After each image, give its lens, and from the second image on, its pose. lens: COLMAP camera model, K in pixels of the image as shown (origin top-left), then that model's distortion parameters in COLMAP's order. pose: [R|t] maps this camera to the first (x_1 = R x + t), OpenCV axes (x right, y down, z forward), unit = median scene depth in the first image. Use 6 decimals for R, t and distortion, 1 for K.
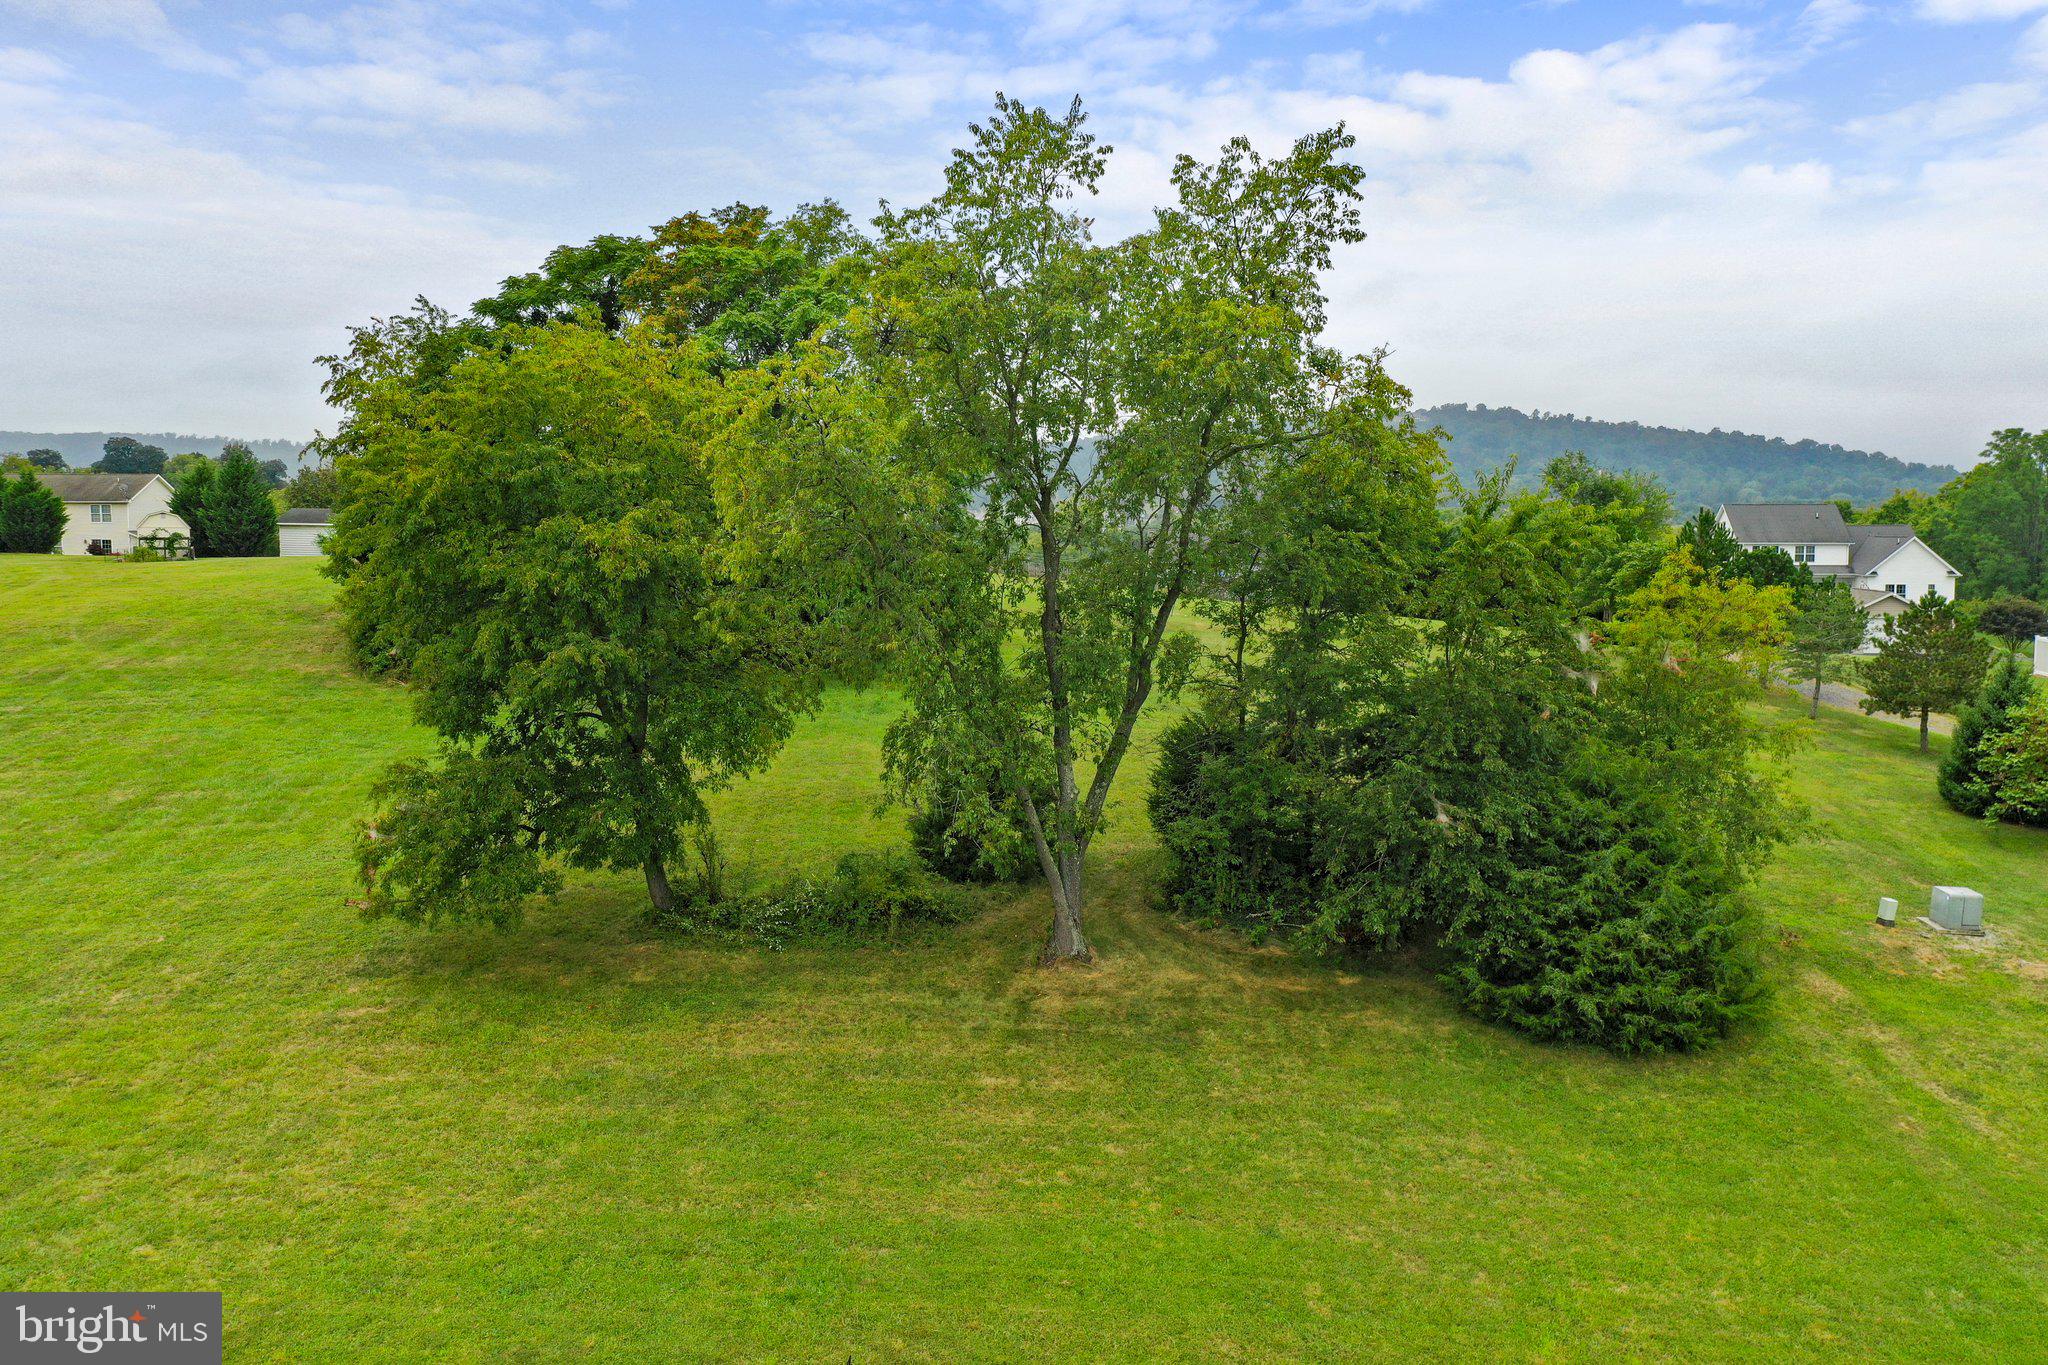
lens RADIAL K [[1616.3, 0, 1011.1], [0, 1616.3, 686.9], [0, 0, 1]] dist [-0.002283, -0.003649]
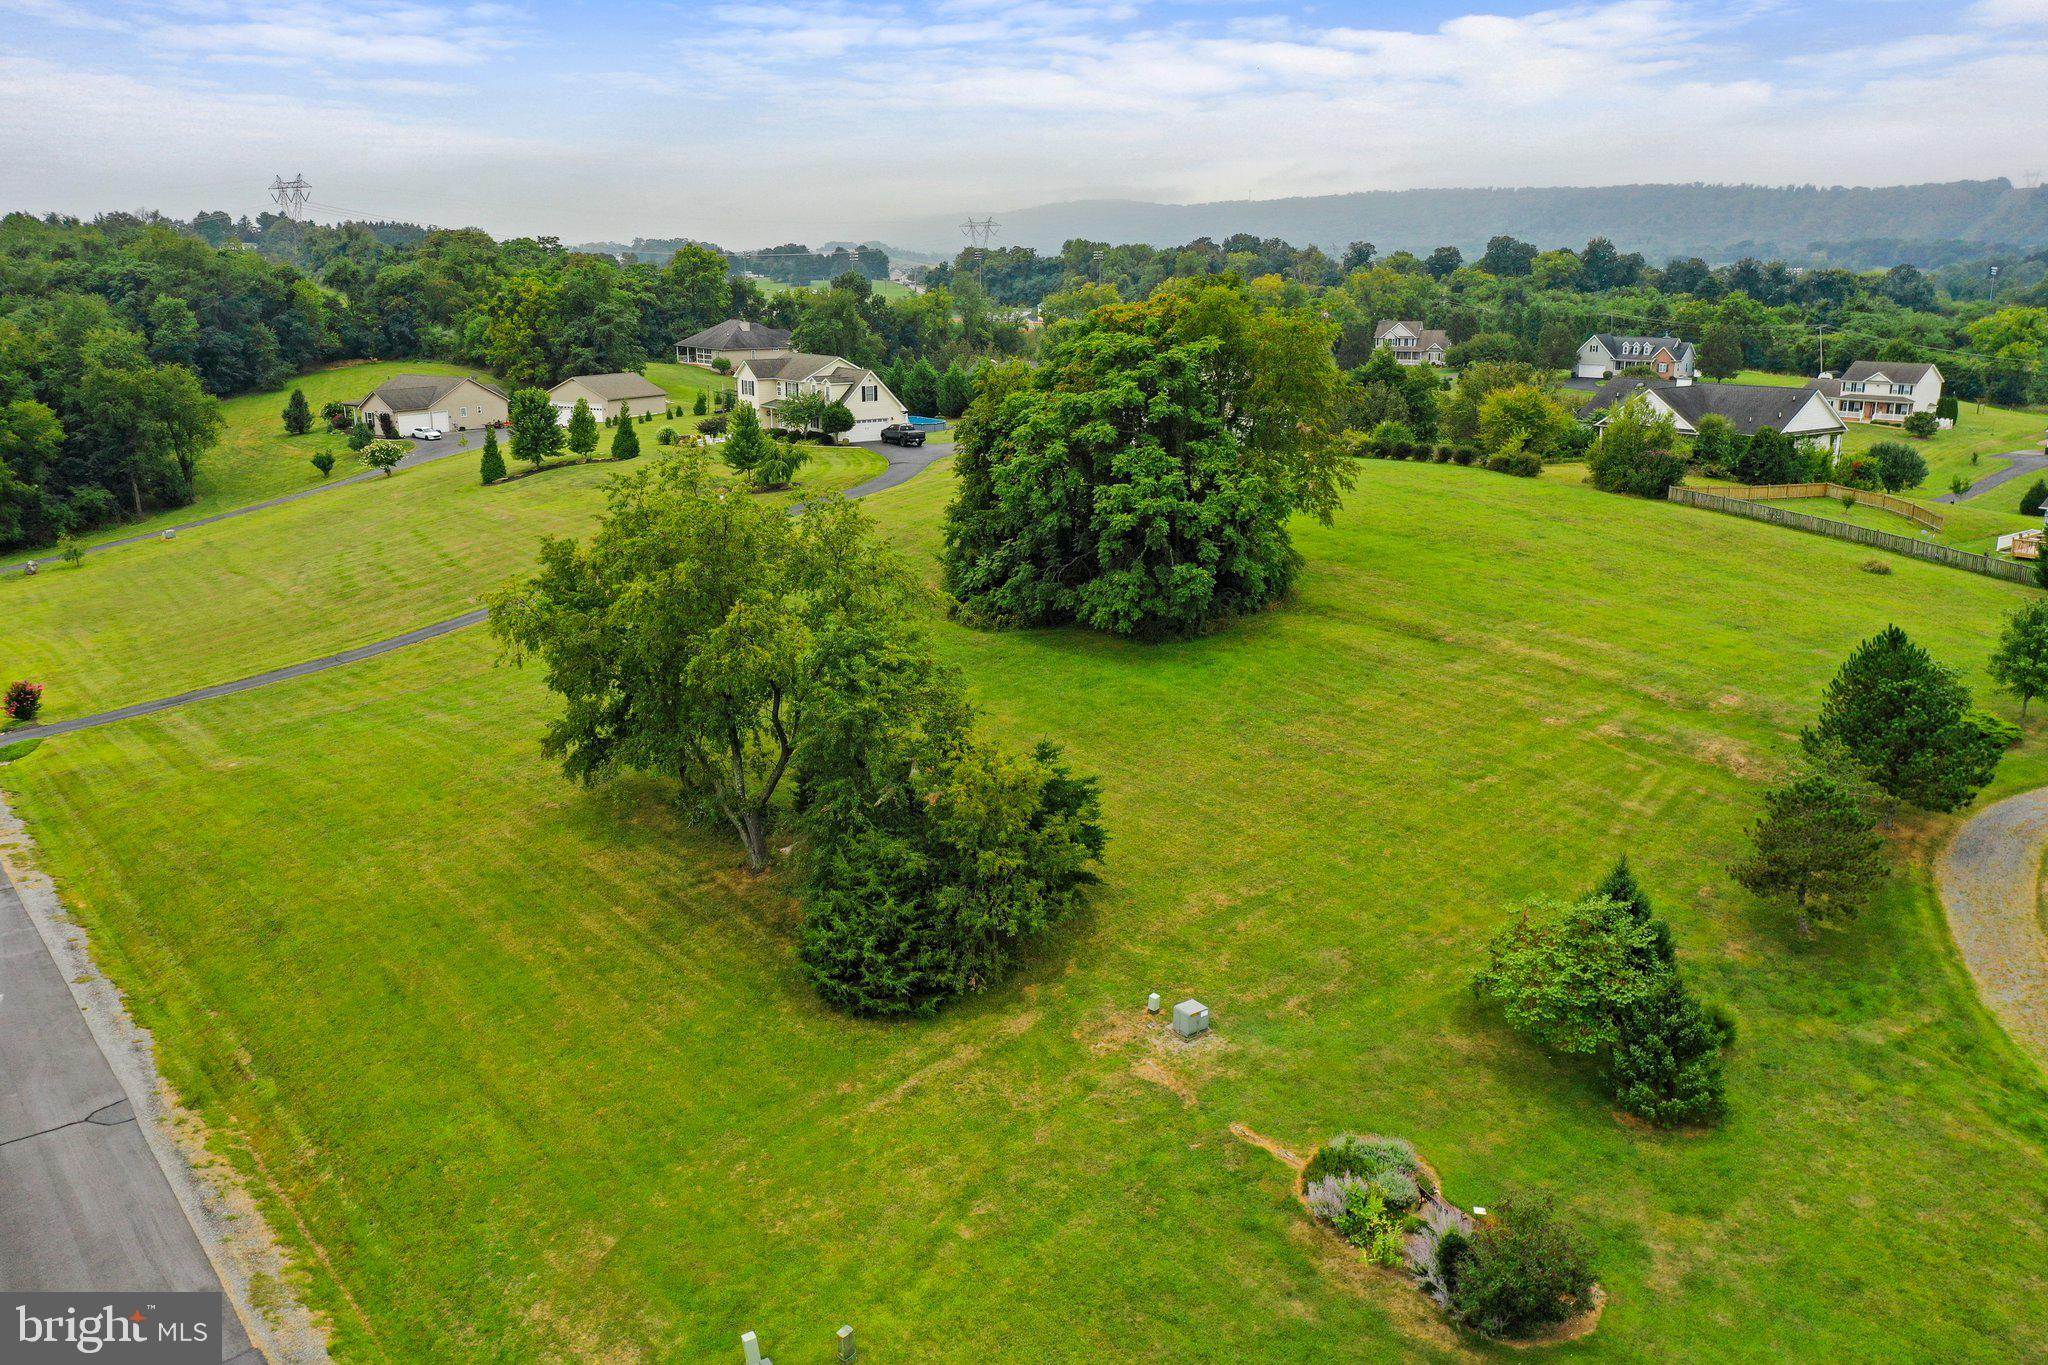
lens RADIAL K [[1616.3, 0, 1017.0], [0, 1616.3, 681.7], [0, 0, 1]] dist [-0.002283, -0.003649]
pose [[0.641608, 0.189264, -0.743316, 1.609386], [-0.075682, 0.979972, 0.184195, -0.422968], [0.763290, -0.061925, 0.643081, 0.030071]]
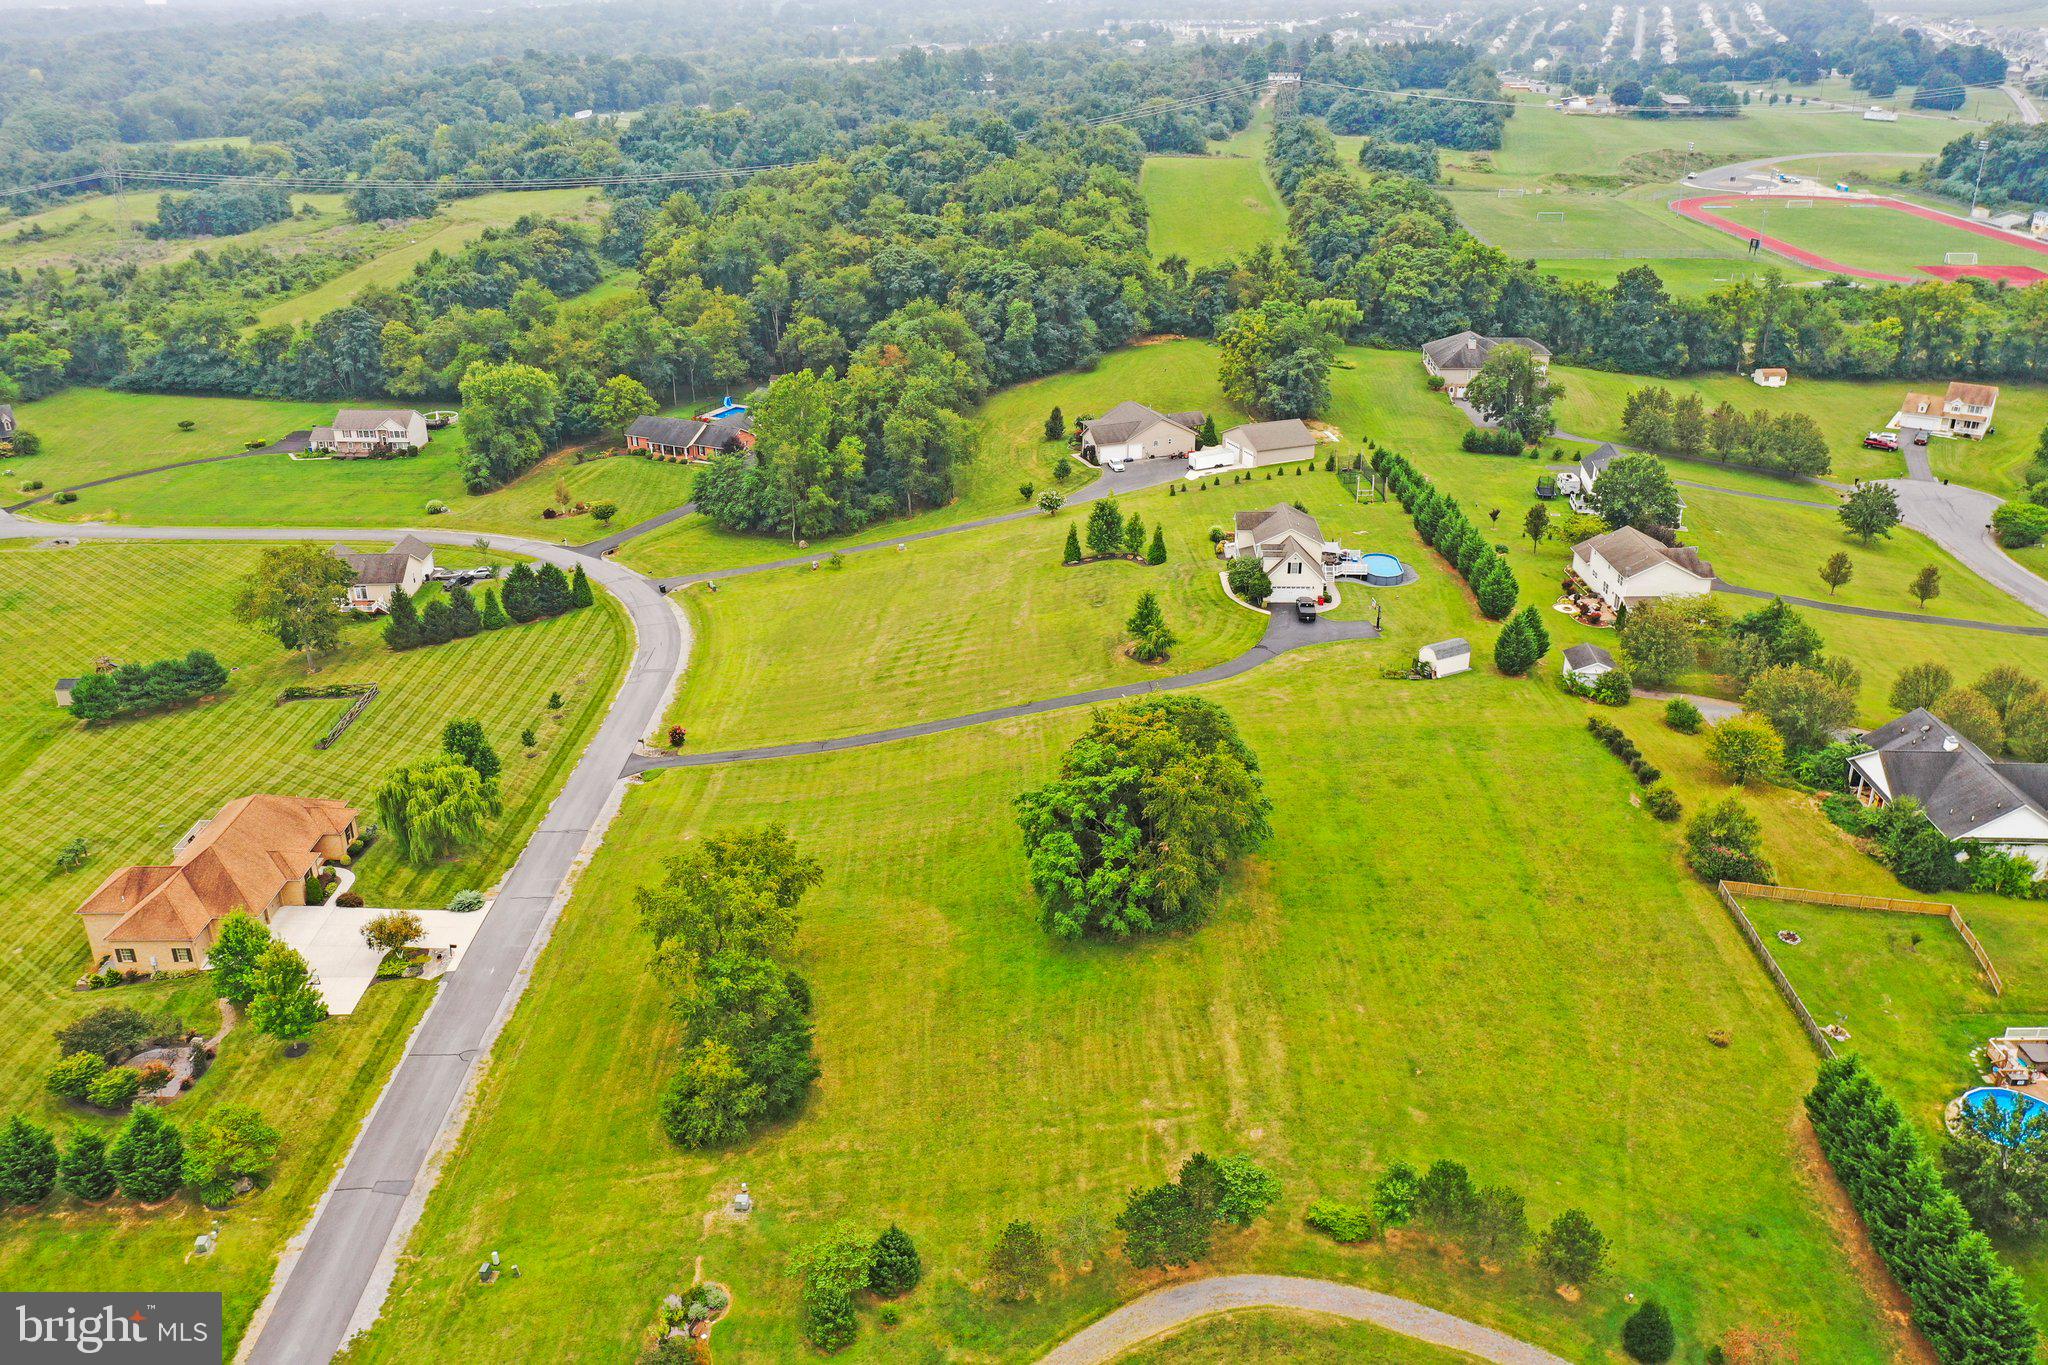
lens RADIAL K [[1616.3, 0, 1016.3], [0, 1616.3, 681.9], [0, 0, 1]] dist [-0.002283, -0.003649]
pose [[0.028132, 0.402570, -0.914957, 3.339694], [-0.092157, 0.912465, 0.398641, -2.261743], [0.995347, 0.073105, 0.062769, 1.393985]]
